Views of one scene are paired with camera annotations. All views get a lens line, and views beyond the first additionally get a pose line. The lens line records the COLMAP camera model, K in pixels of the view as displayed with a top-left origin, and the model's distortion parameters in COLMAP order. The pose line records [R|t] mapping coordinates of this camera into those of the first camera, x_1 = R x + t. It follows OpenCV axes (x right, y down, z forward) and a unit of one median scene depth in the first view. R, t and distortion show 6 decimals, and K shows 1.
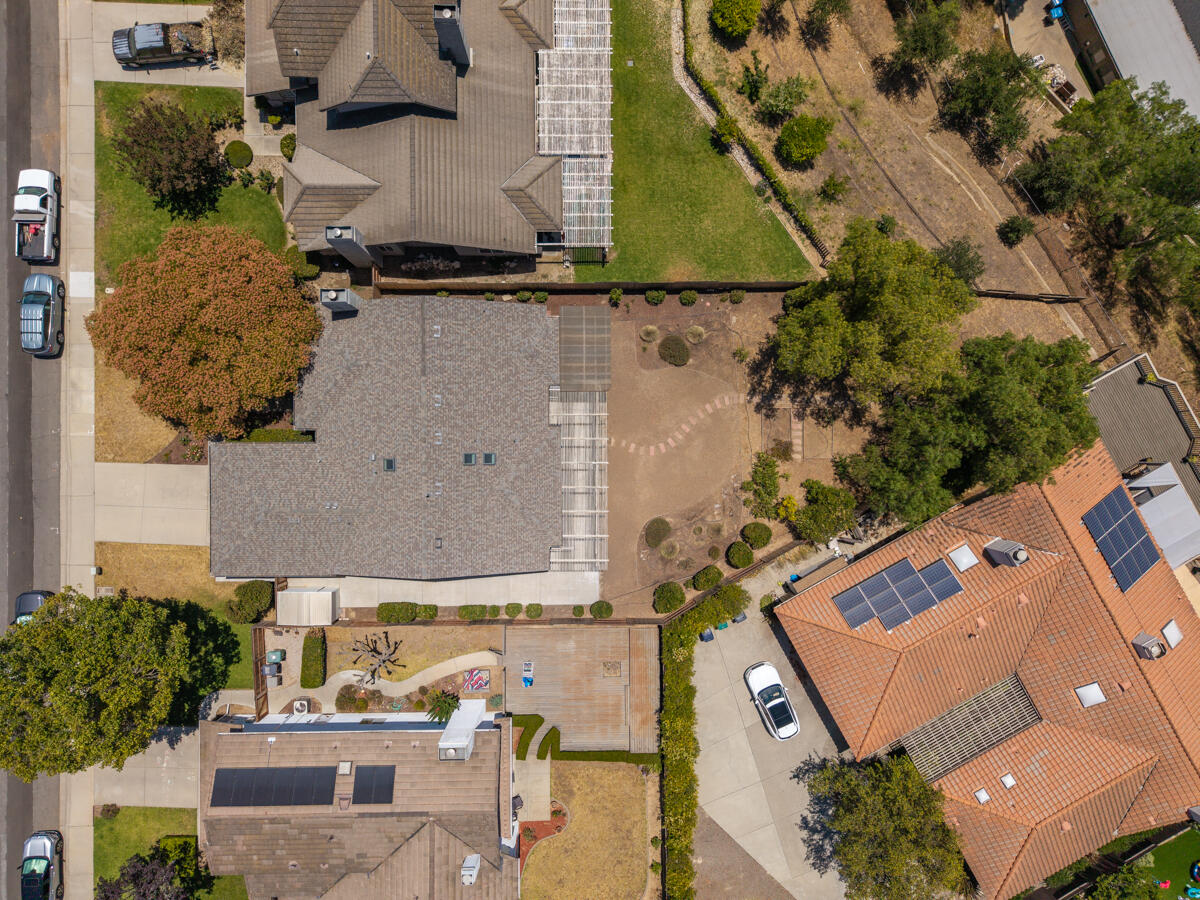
lens RADIAL K [[794.2, 0, 598.0], [0, 794.2, 454.5], [0, 0, 1]] dist [0.005516, -0.002549]
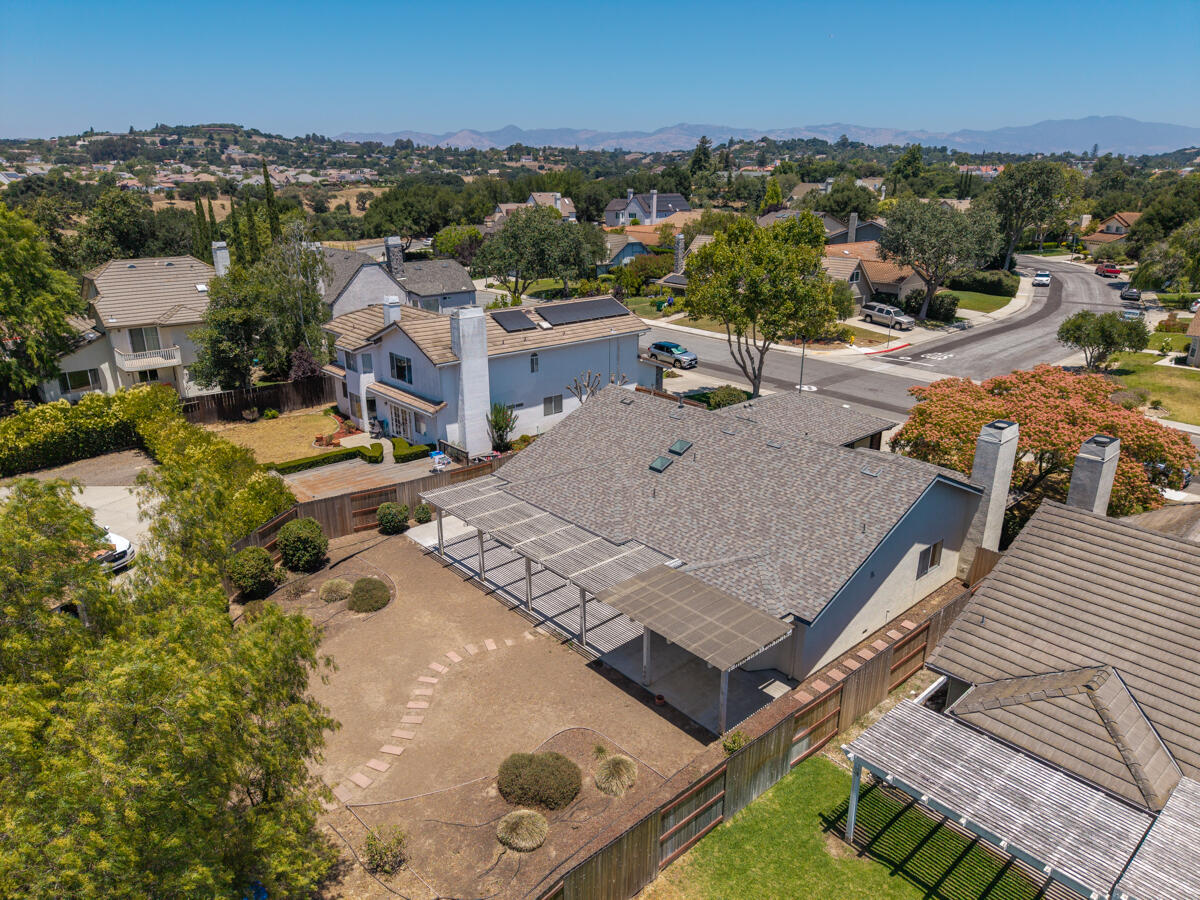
lens RADIAL K [[802.4, 0, 602.3], [0, 802.4, 450.4], [0, 0, 1]] dist [0.025931, -0.026441]
pose [[-0.743484, 0.187531, -0.641922, 0.304506], [-0.668268, -0.244918, 0.702448, -0.399550], [-0.025487, 0.951234, 0.307414, 0.724192]]
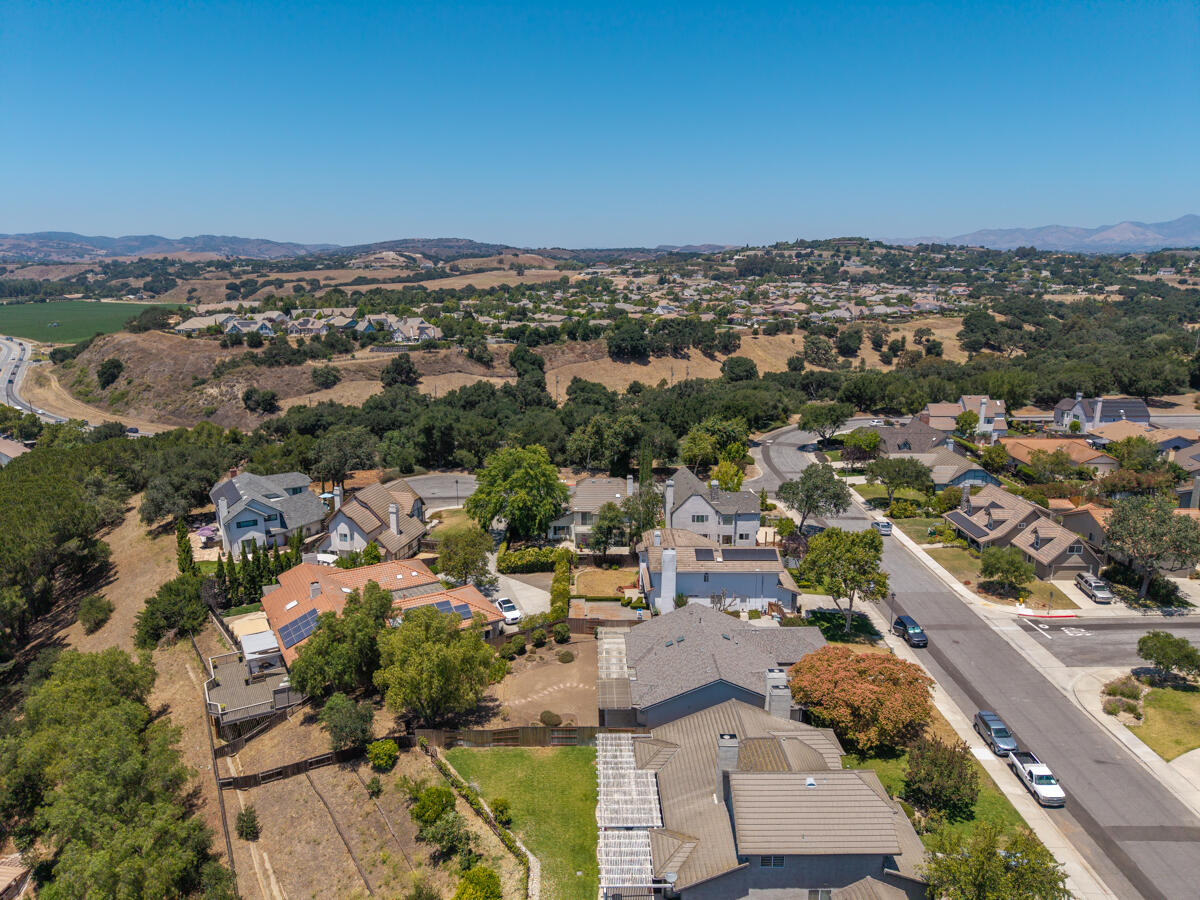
lens RADIAL K [[802.4, 0, 602.3], [0, 802.4, 450.4], [0, 0, 1]] dist [0.025931, -0.026441]
pose [[-0.999300, -0.030454, -0.021742, 0.049449], [-0.014340, -0.224979, 0.974258, -1.447790], [-0.034561, 0.973887, 0.224385, 0.206233]]
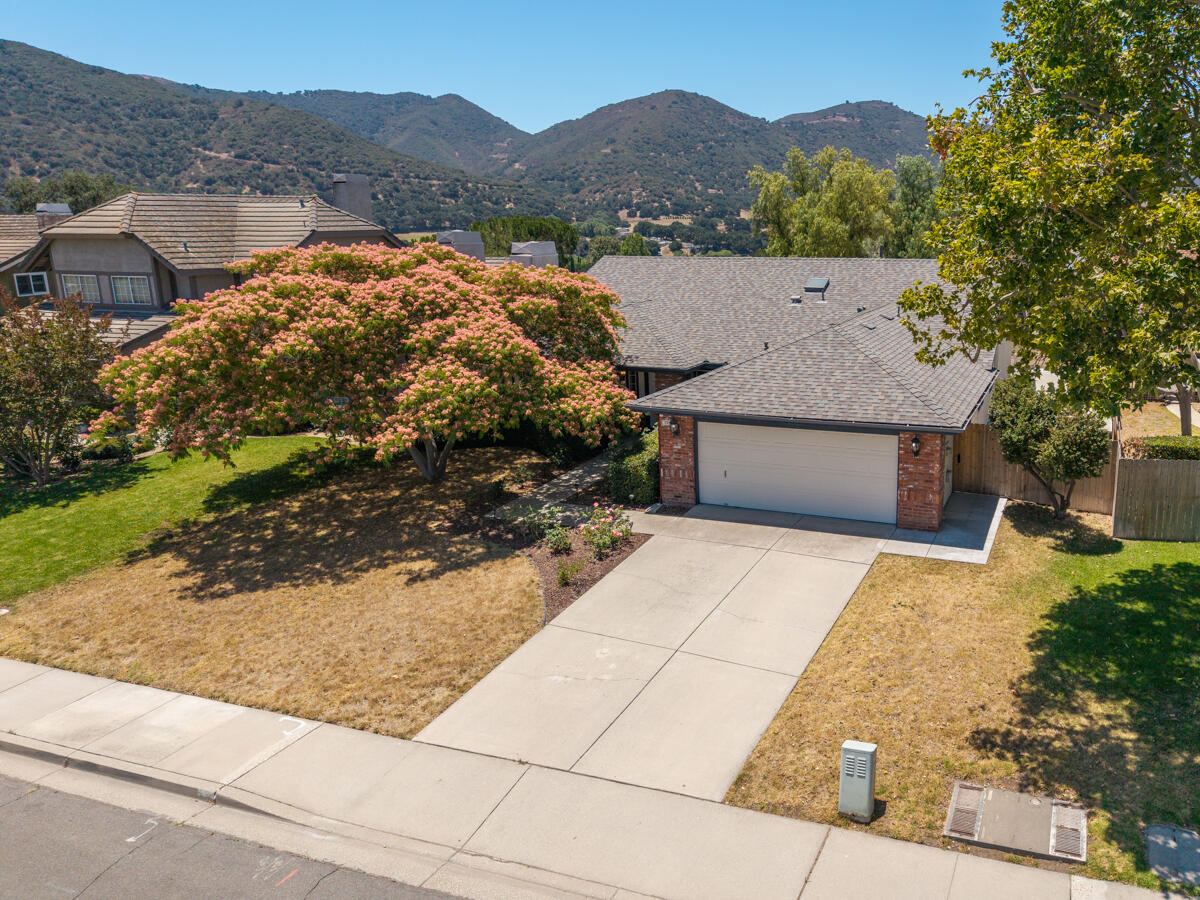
lens RADIAL K [[882.9, 0, 810.6], [0, 882.9, 373.4], [0, 0, 1]] dist [0.004559, 0.001262]
pose [[0.308485, -0.196402, 0.930733, -0.823287], [0.951173, 0.053086, -0.304058, 0.196631], [0.010309, 0.979085, 0.203188, 0.847710]]
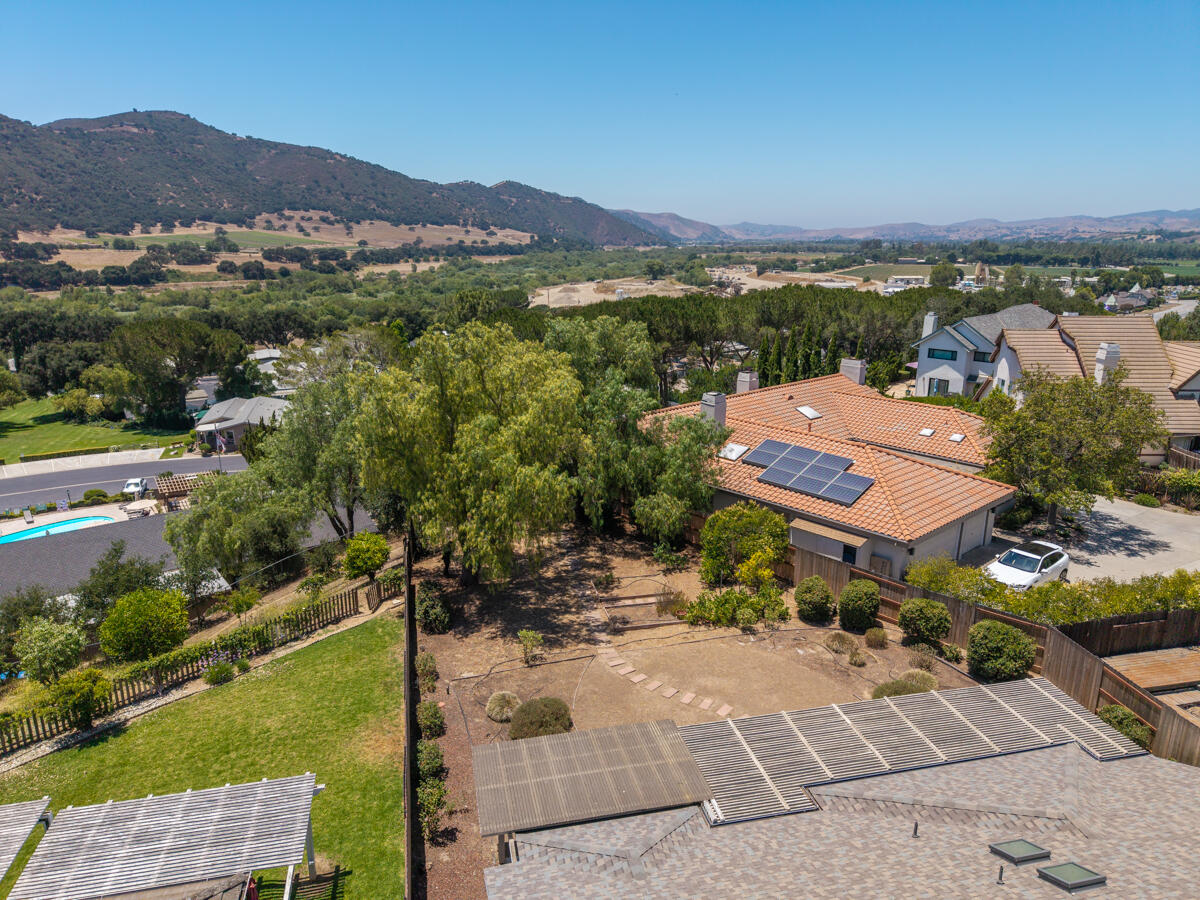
lens RADIAL K [[802.4, 0, 602.3], [0, 802.4, 450.4], [0, 0, 1]] dist [0.025931, -0.026441]
pose [[-0.223160, -0.280569, 0.933531, -0.324200], [0.974717, -0.053196, 0.217018, -0.194318], [-0.011229, 0.958359, 0.285346, 0.705250]]
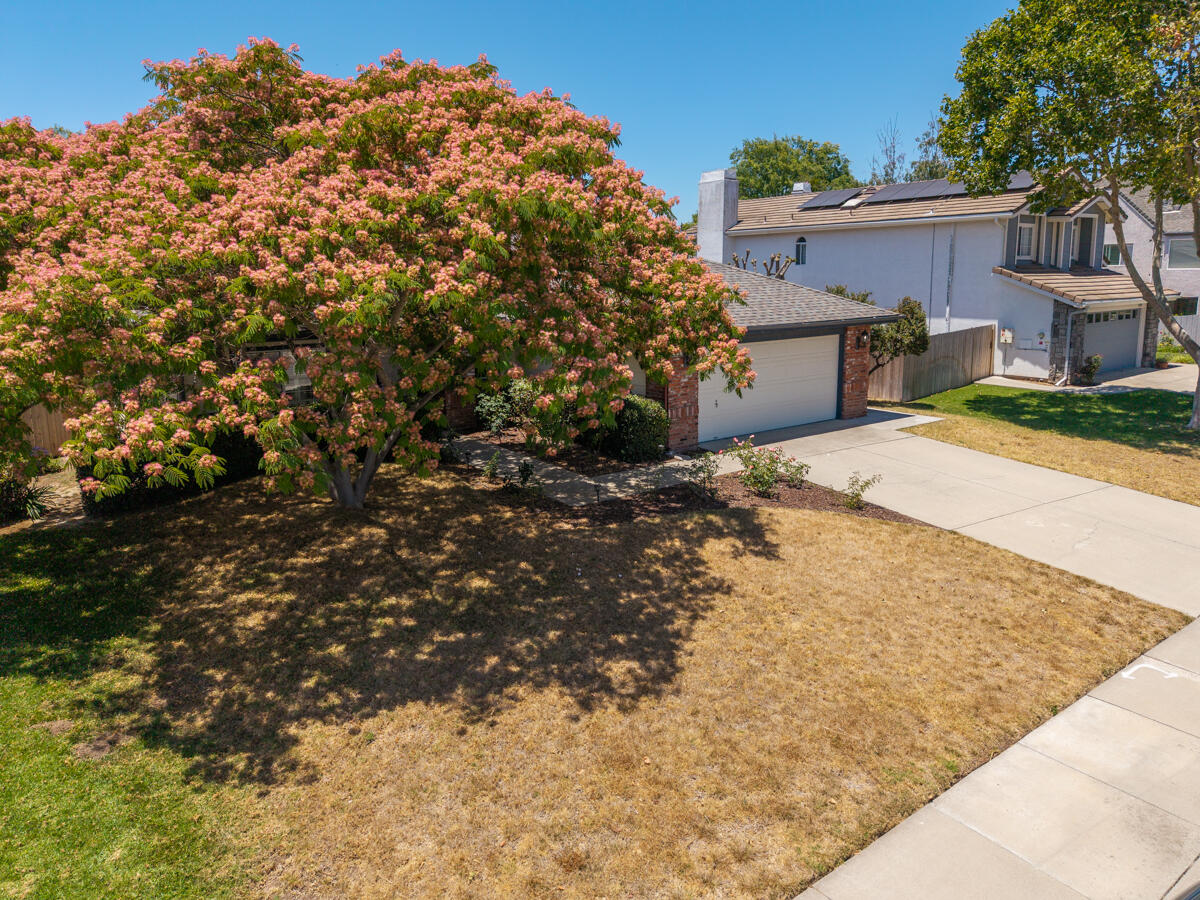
lens RADIAL K [[806.0, 0, 585.0], [0, 806.0, 445.4], [0, 0, 1]] dist [0.034960, -0.030750]
pose [[-0.586170, -0.184349, 0.788936, -0.699953], [0.810186, -0.131415, 0.571251, -0.224382], [-0.001631, 0.974036, 0.226388, 0.918890]]
